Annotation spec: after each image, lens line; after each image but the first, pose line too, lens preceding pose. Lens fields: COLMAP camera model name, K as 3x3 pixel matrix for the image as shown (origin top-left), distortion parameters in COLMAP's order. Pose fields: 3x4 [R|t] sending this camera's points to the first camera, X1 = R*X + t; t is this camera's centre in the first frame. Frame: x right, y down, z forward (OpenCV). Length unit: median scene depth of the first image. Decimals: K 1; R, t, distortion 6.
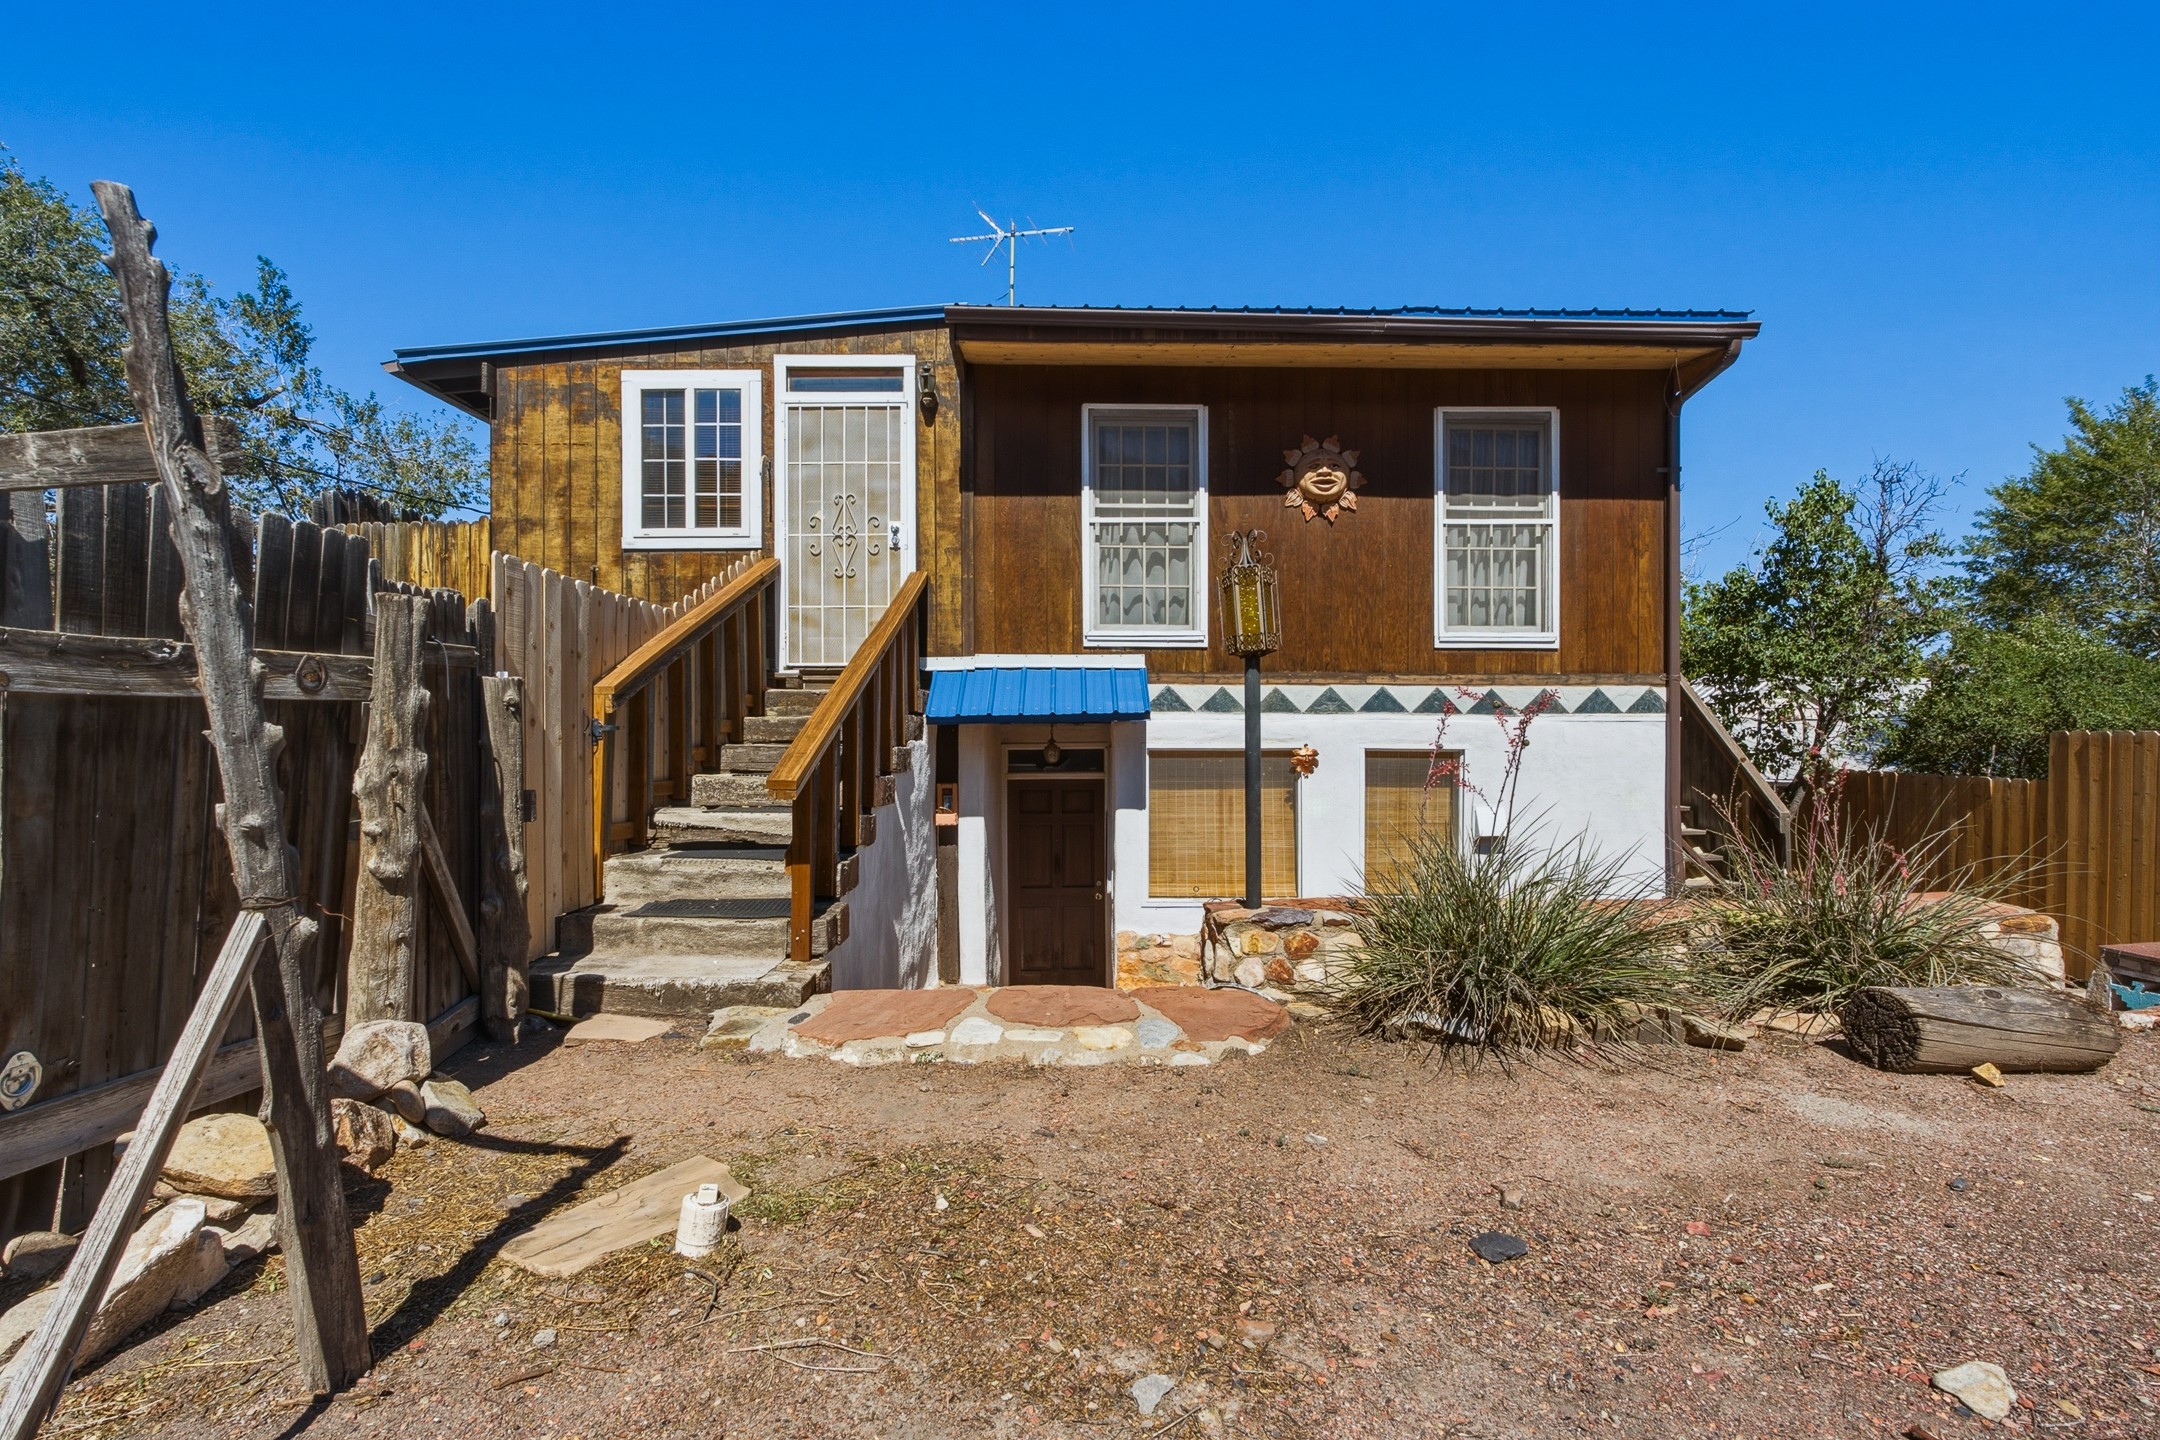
lens RADIAL K [[952.5, 0, 1069.9], [0, 952.5, 740.2], [0, 0, 1]] dist [0.000827, 0.000159]
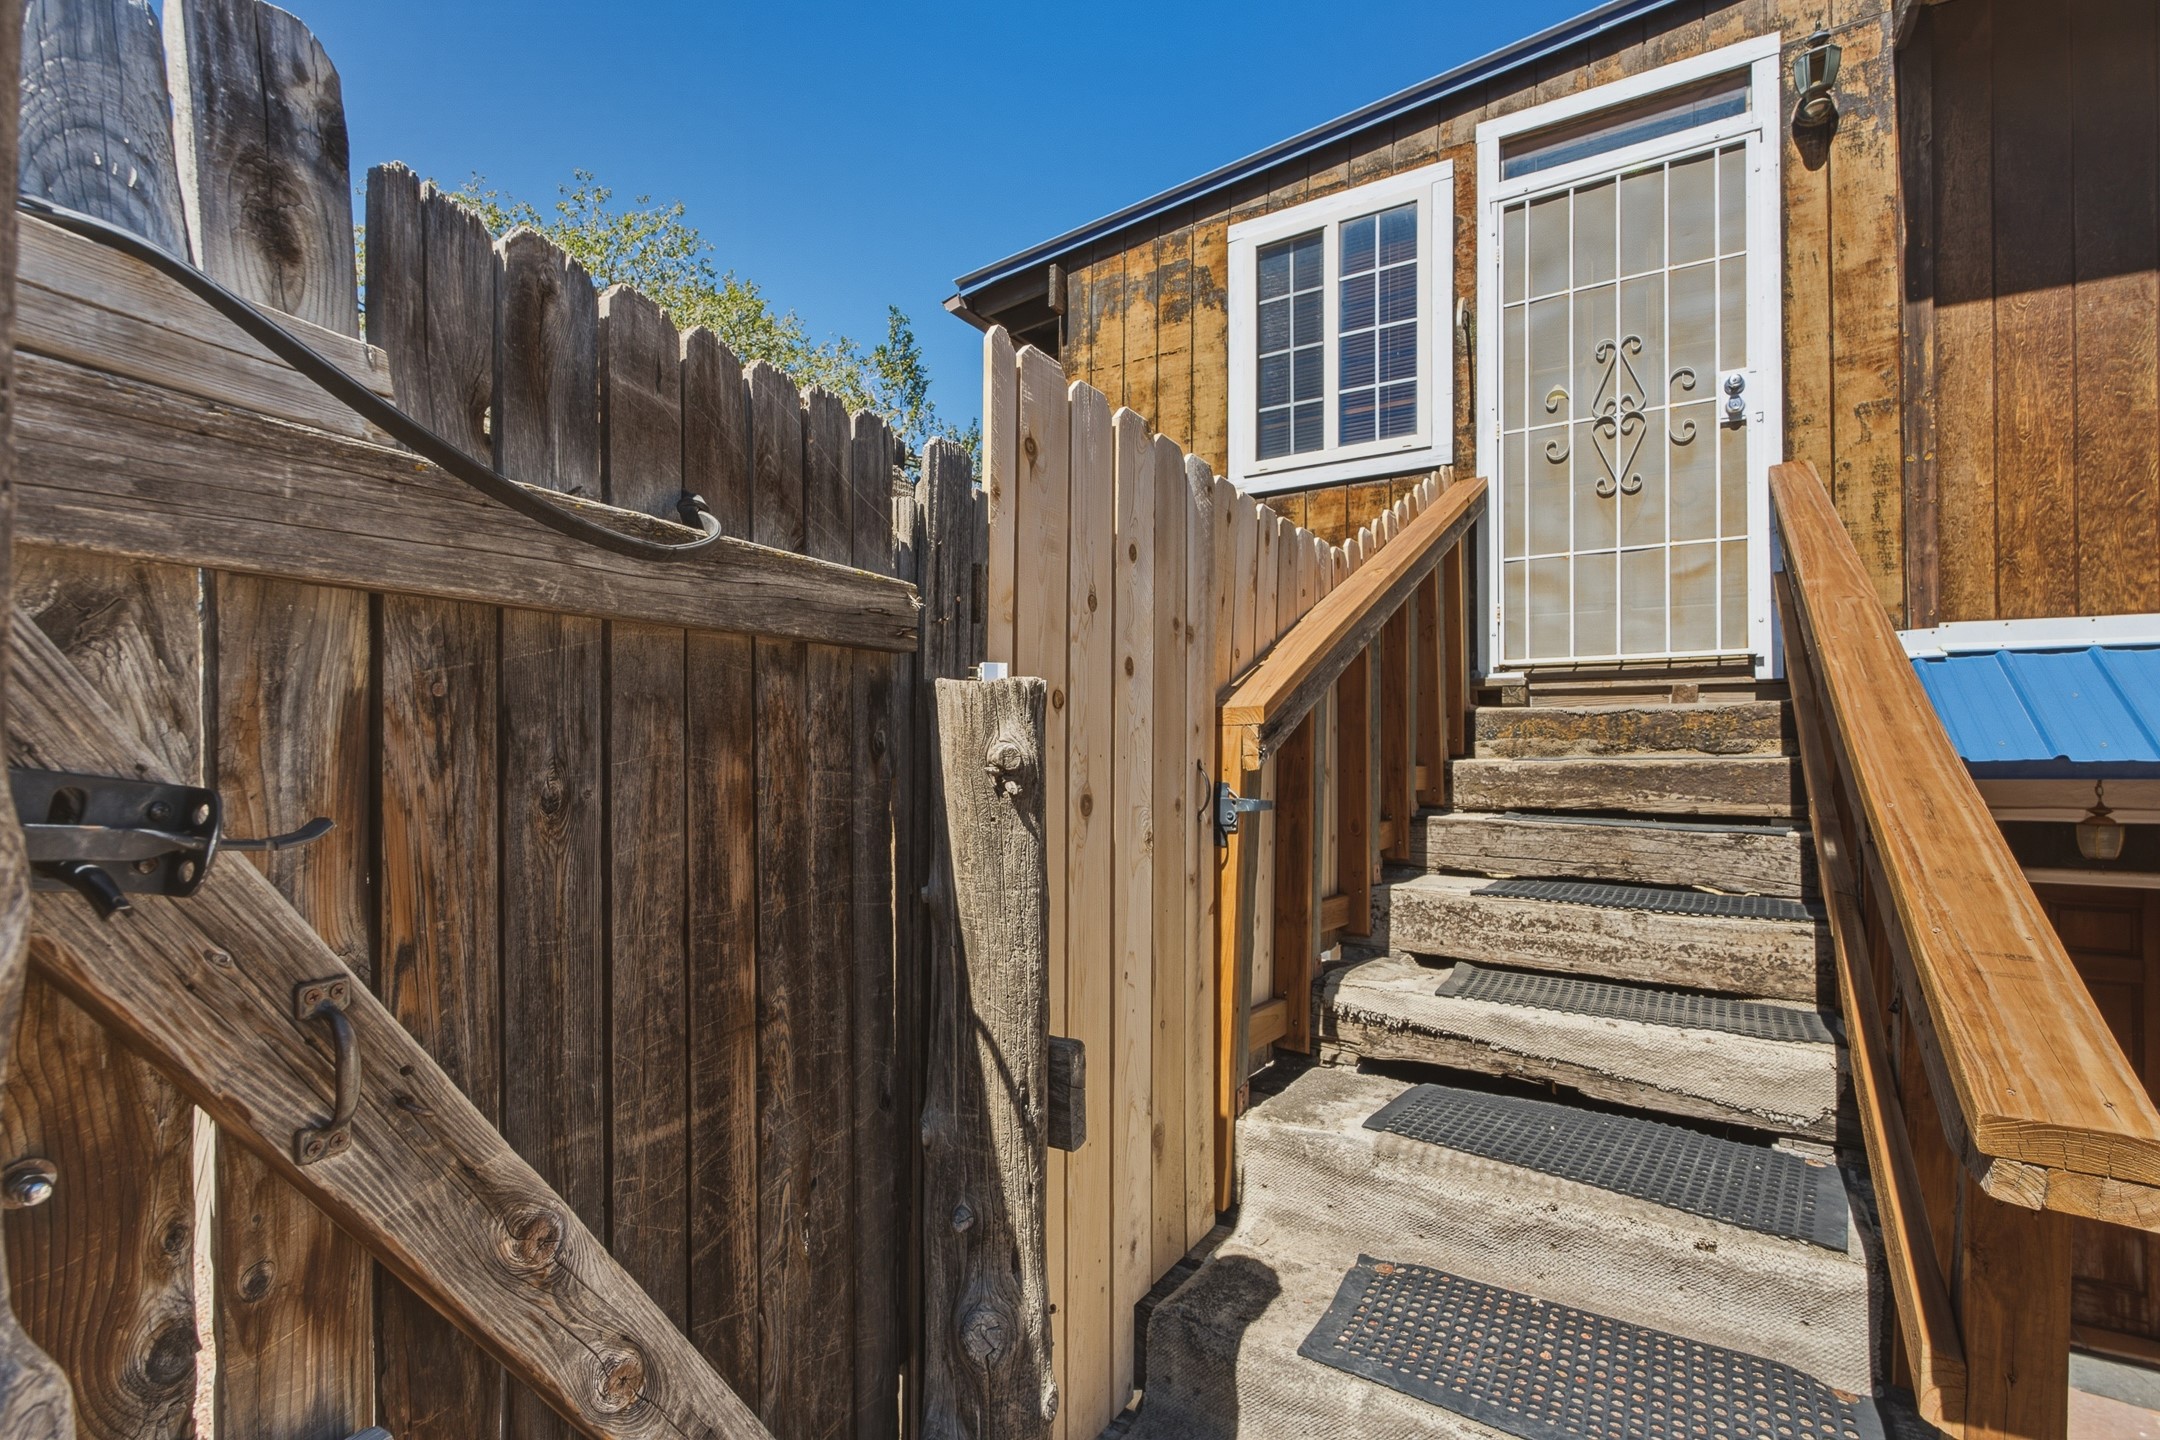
lens RADIAL K [[1005.4, 0, 1076.8], [0, 1005.4, 738.6], [0, 0, 1]] dist [-0.000032, 0.000108]
pose [[0.851968, -0.003222, -0.523584, -0.200181], [-0.009394, 0.999726, -0.021438, -0.020136], [0.523510, 0.023183, 0.851704, 0.367396]]
